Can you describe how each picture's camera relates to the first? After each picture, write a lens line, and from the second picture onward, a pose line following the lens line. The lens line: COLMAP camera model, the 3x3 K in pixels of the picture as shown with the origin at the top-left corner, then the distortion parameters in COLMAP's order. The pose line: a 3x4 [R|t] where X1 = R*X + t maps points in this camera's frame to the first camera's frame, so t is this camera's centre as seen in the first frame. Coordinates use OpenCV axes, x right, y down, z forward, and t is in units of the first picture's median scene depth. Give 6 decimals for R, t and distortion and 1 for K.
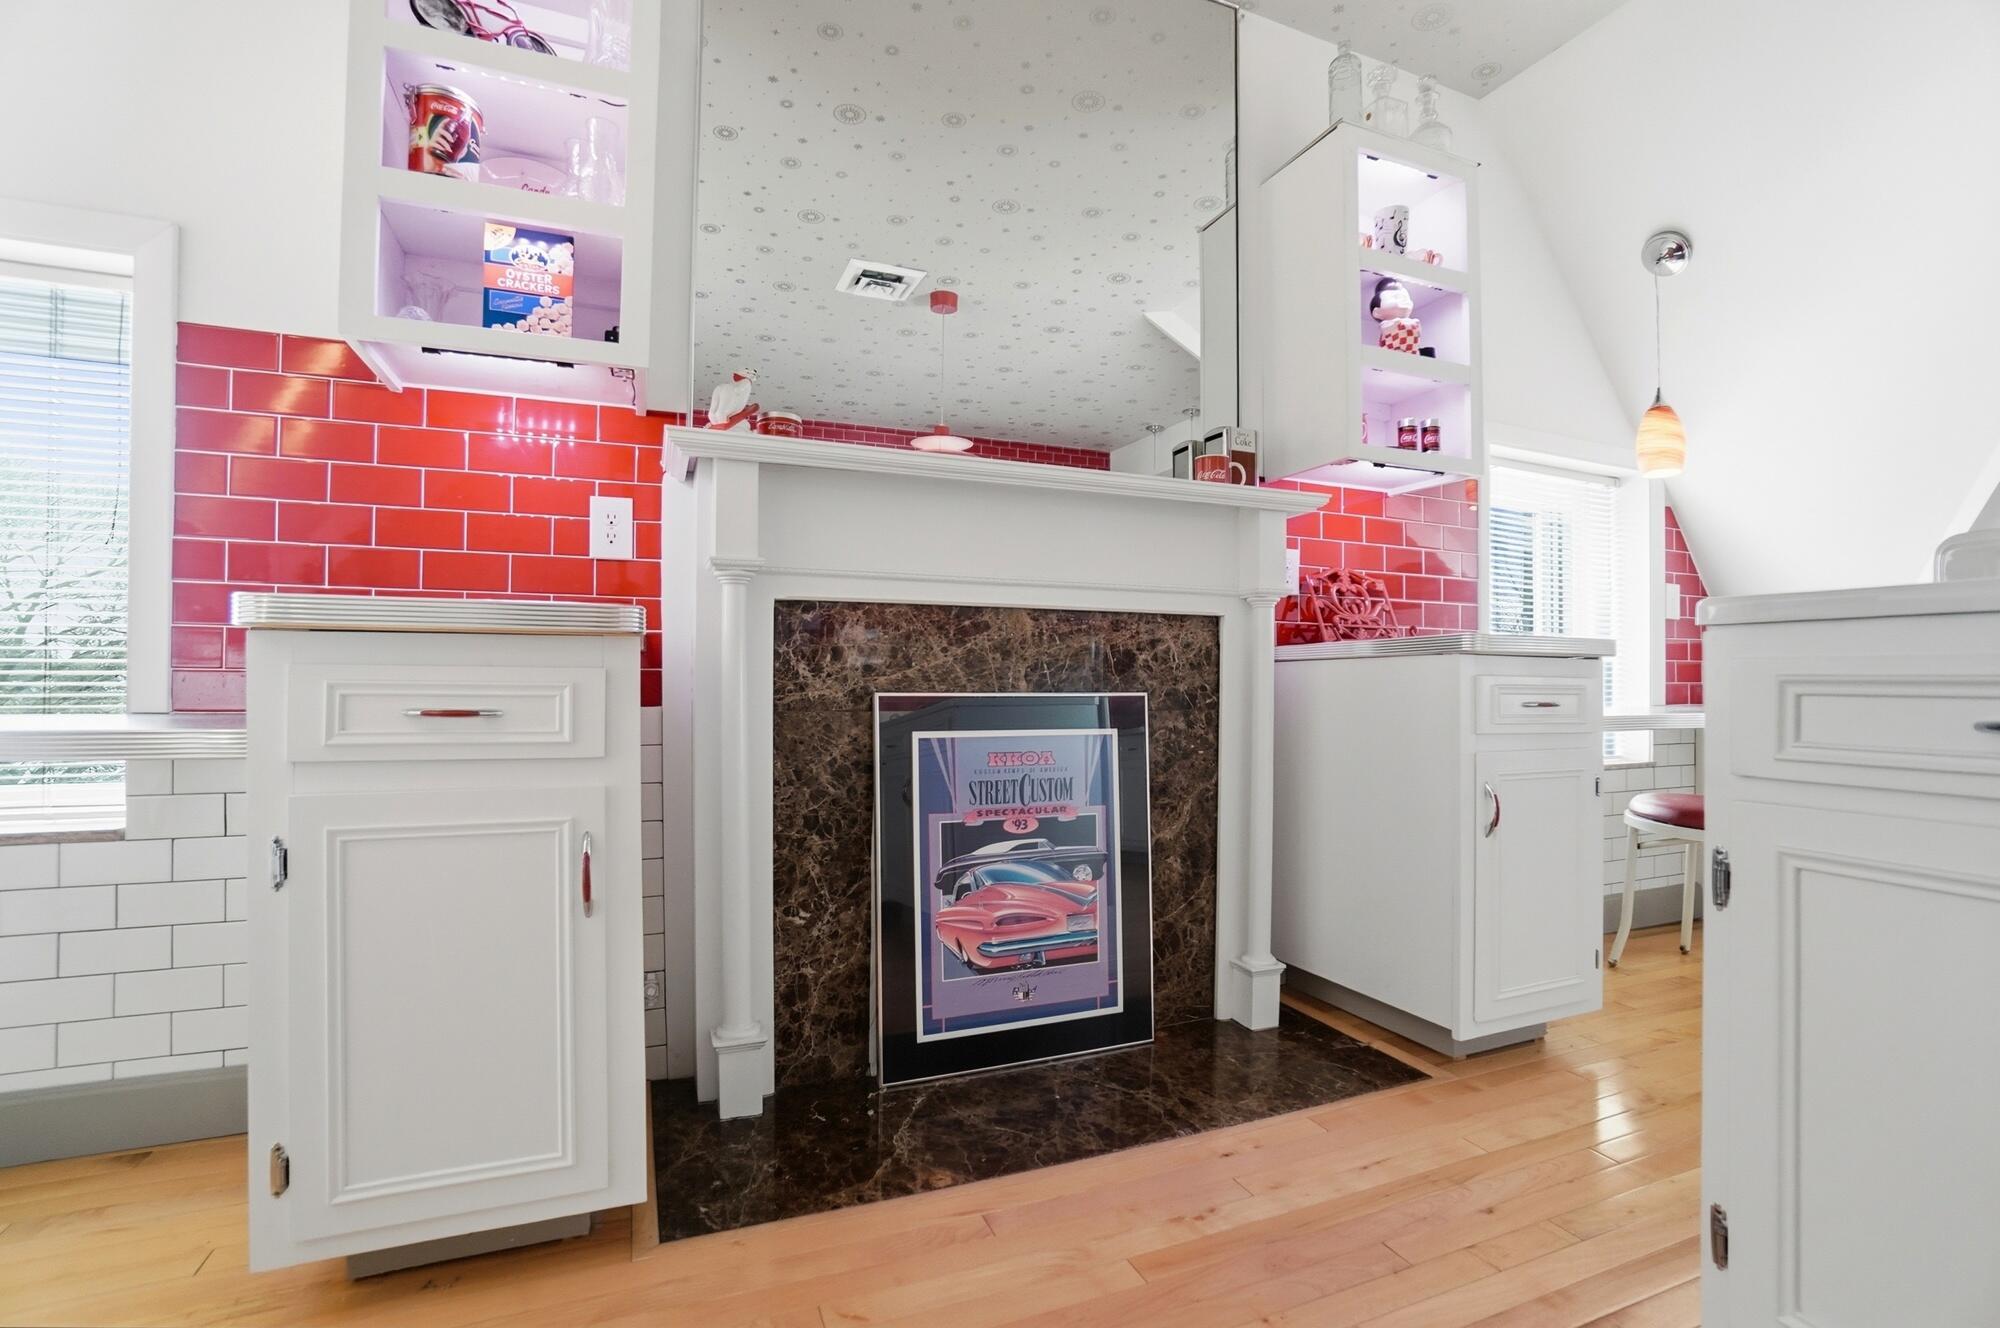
lens RADIAL K [[902.2, 0, 986.4], [0, 902.2, 682.9], [0, 0, 1]] dist [-0.059043, 0.024077]
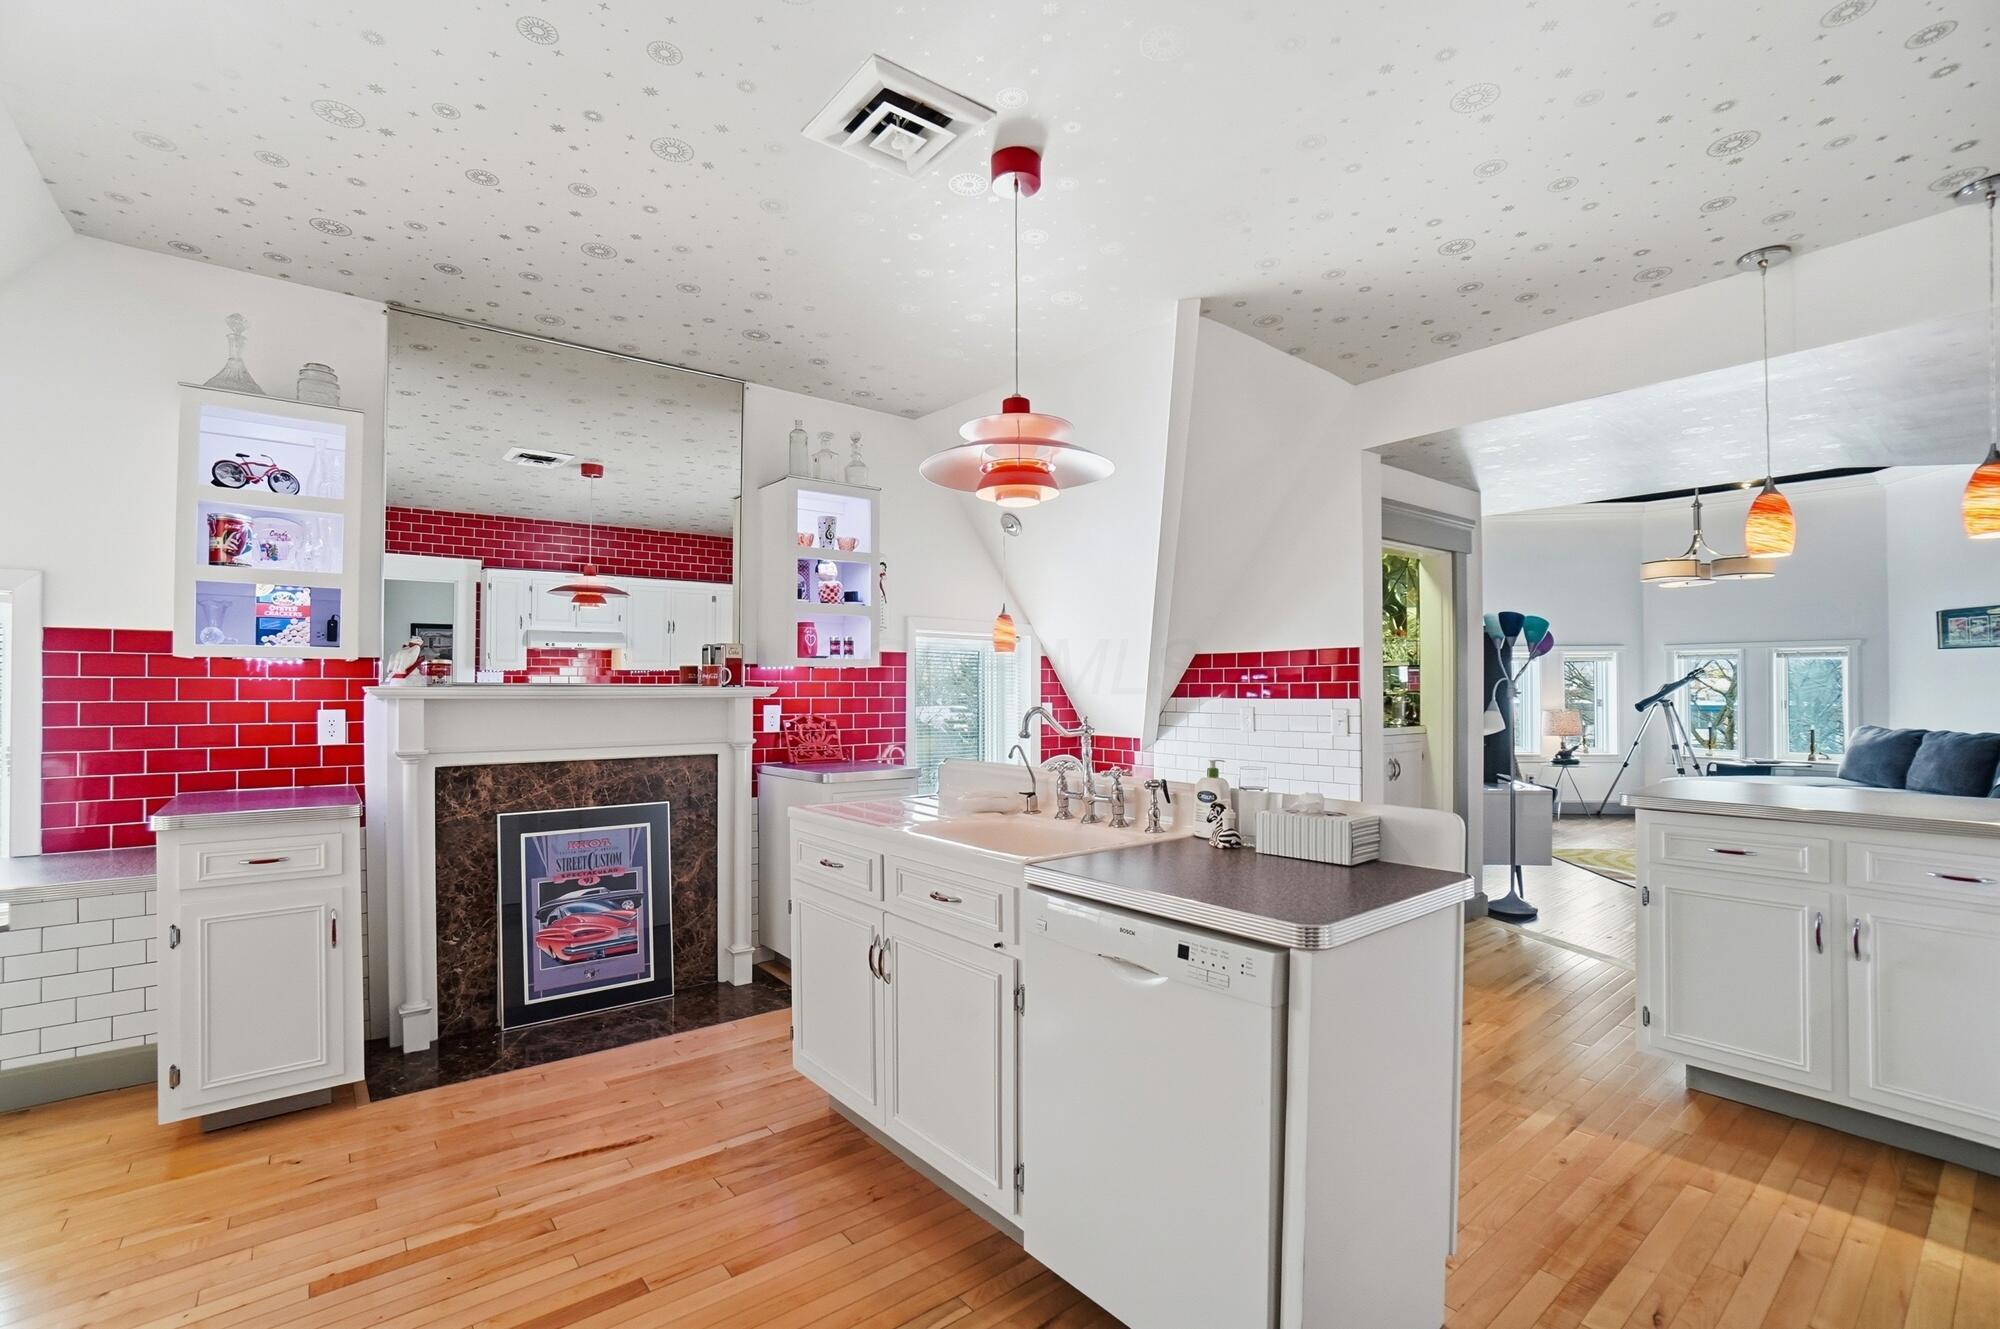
lens RADIAL K [[902.2, 0, 986.4], [0, 902.2, 683.4], [0, 0, 1]] dist [-0.059043, 0.024077]
pose [[0.958428, -0.002774, 0.285320, 0.311460], [0.002577, 0.999996, 0.001063, -0.252524], [-0.285322, -0.000283, 0.958432, -0.996865]]
